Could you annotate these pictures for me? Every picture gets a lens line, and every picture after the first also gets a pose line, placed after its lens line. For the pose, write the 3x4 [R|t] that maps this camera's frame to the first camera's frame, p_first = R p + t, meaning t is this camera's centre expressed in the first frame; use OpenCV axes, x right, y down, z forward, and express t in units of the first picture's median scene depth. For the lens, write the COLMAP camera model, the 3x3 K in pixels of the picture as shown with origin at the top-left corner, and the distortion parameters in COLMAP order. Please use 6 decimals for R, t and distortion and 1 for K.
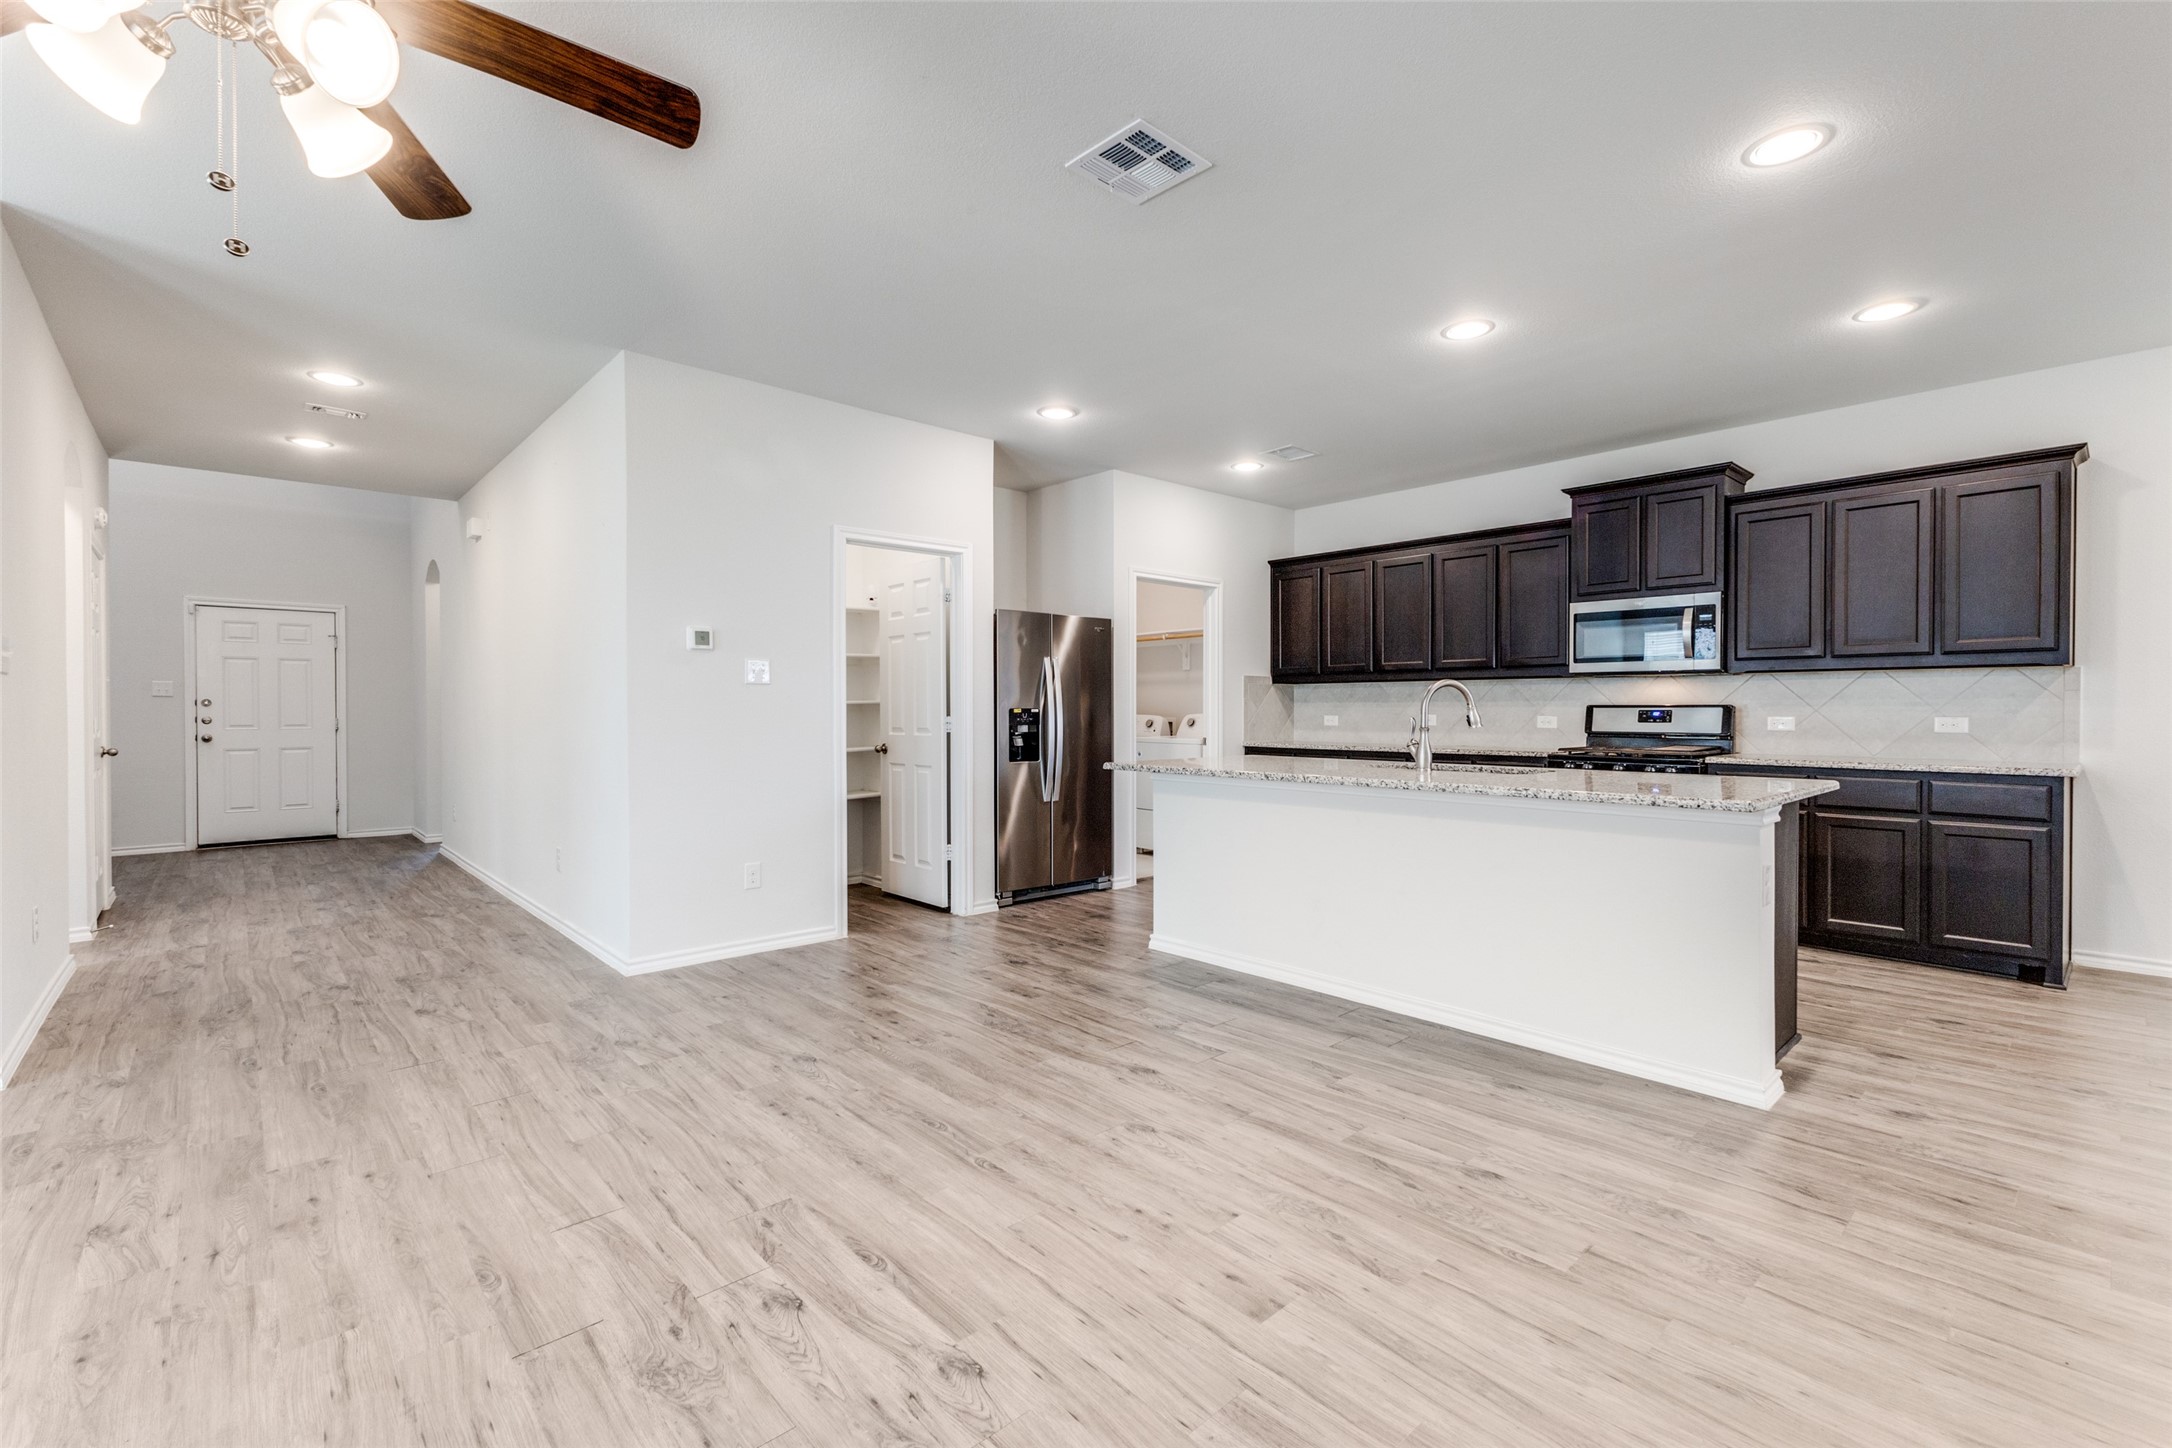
lens RADIAL K [[939.1, 0, 1088.4], [0, 939.1, 720.0], [0, 0, 1]] dist [0.014188, -0.000702]
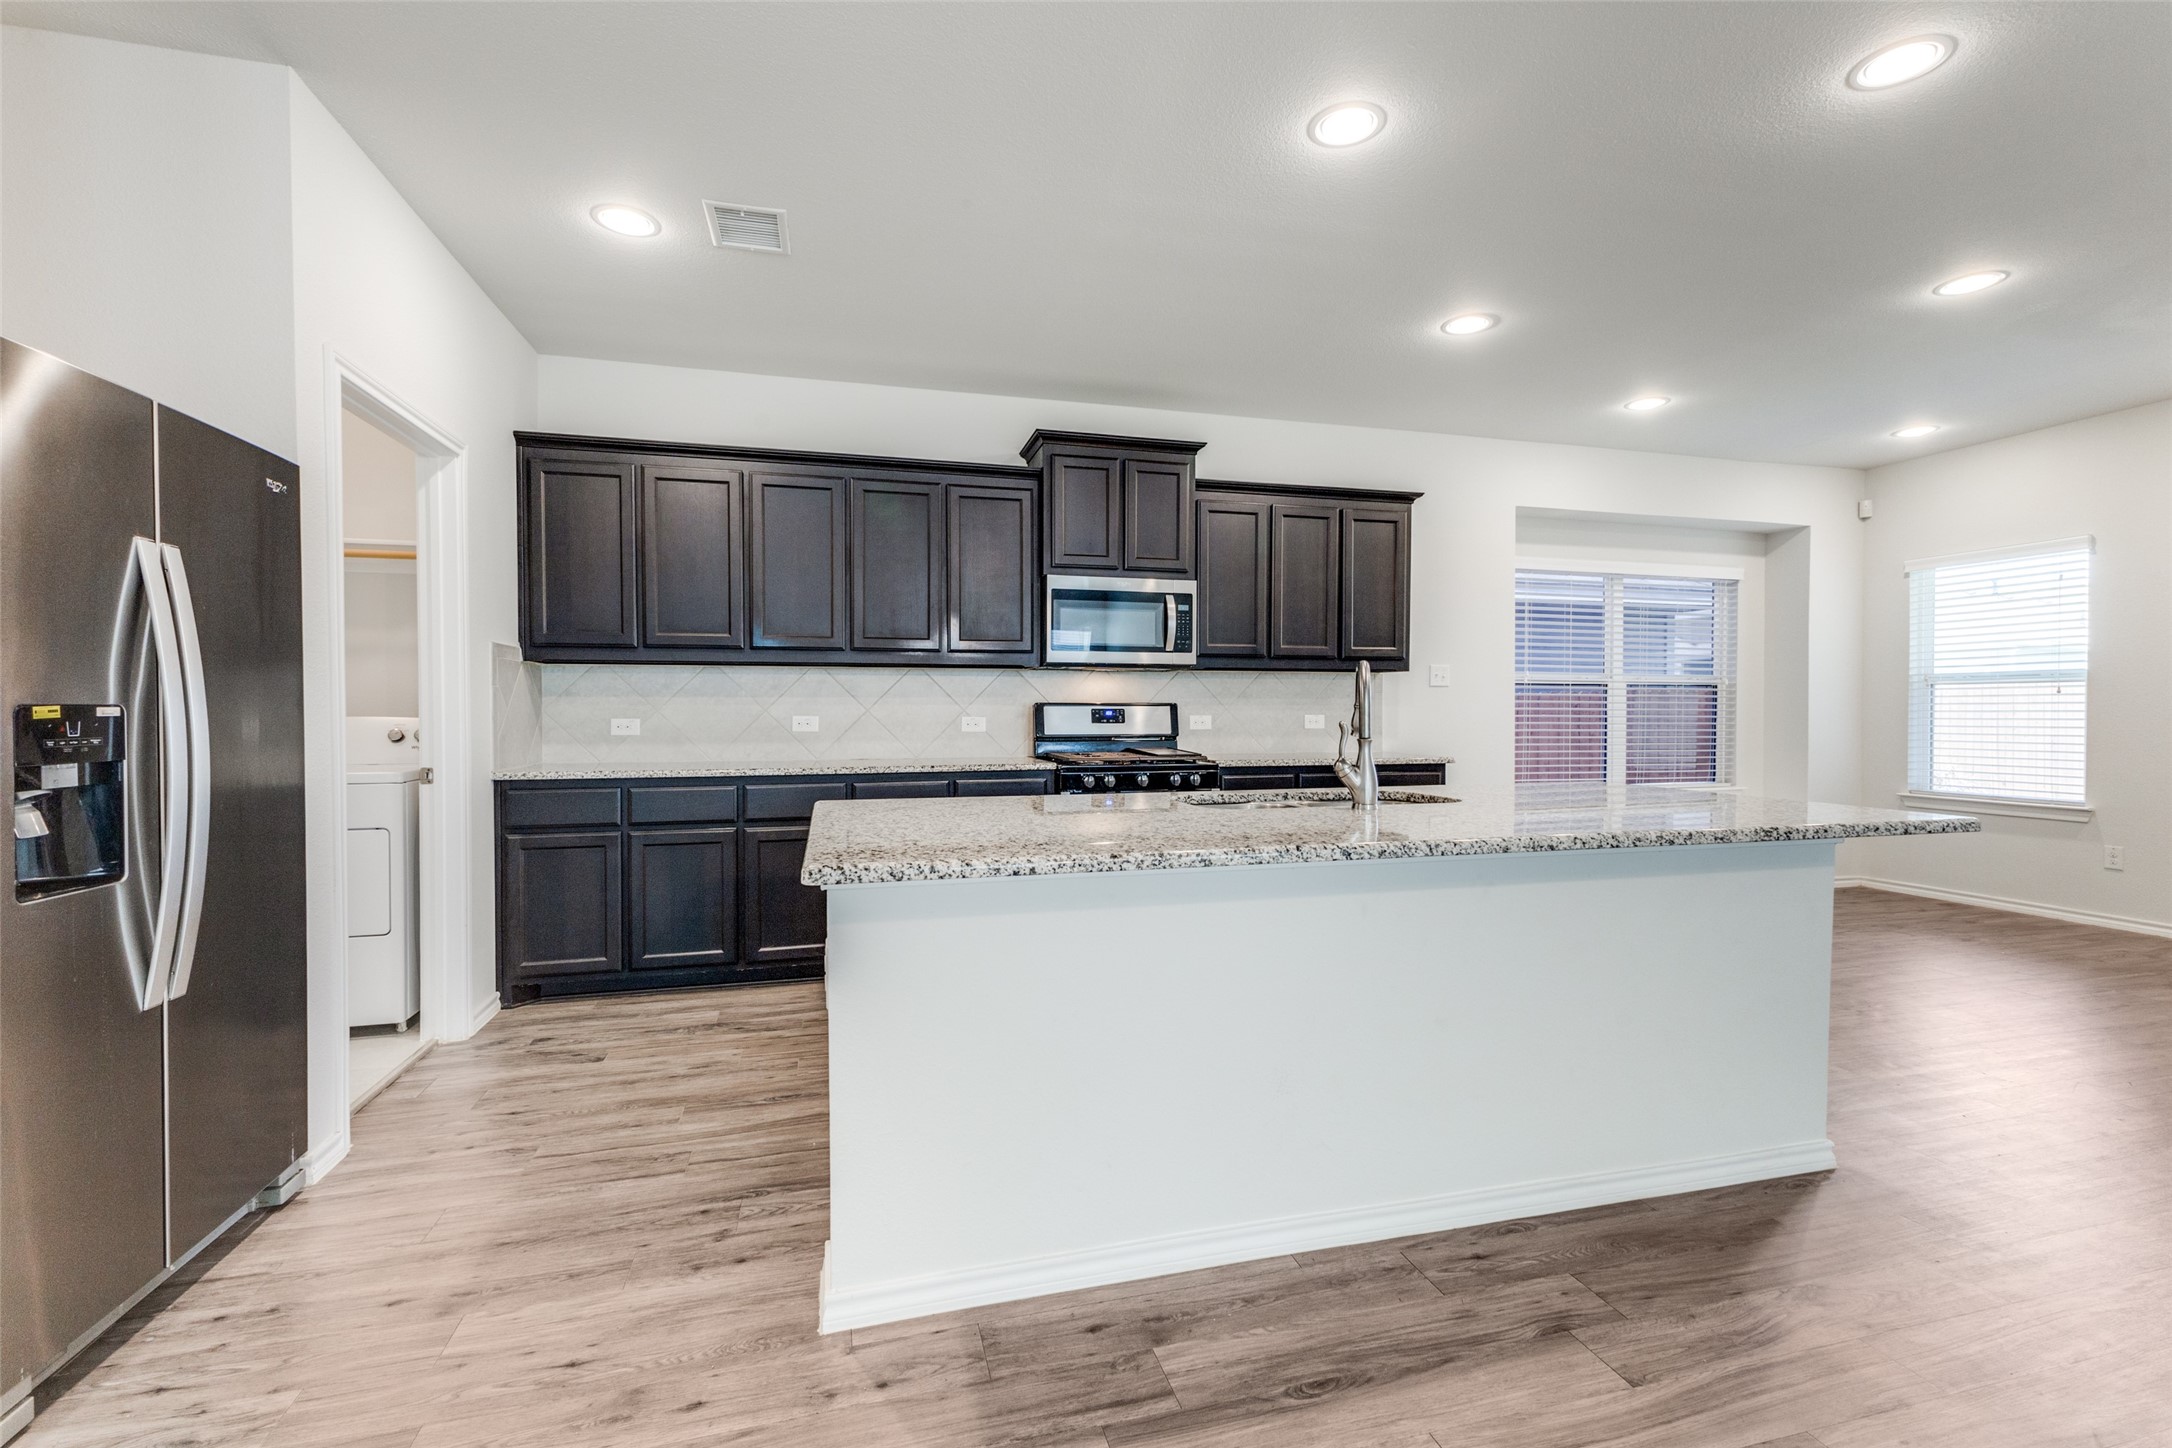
lens RADIAL K [[952.4, 0, 1089.6], [0, 952.4, 719.1], [0, 0, 1]] dist [0.011624, -0.000179]
pose [[0.455620, -0.010596, 0.890111, -0.236623], [0.010353, 0.999925, 0.006604, -0.008501], [-0.890114, 0.006206, 0.455695, 0.748595]]
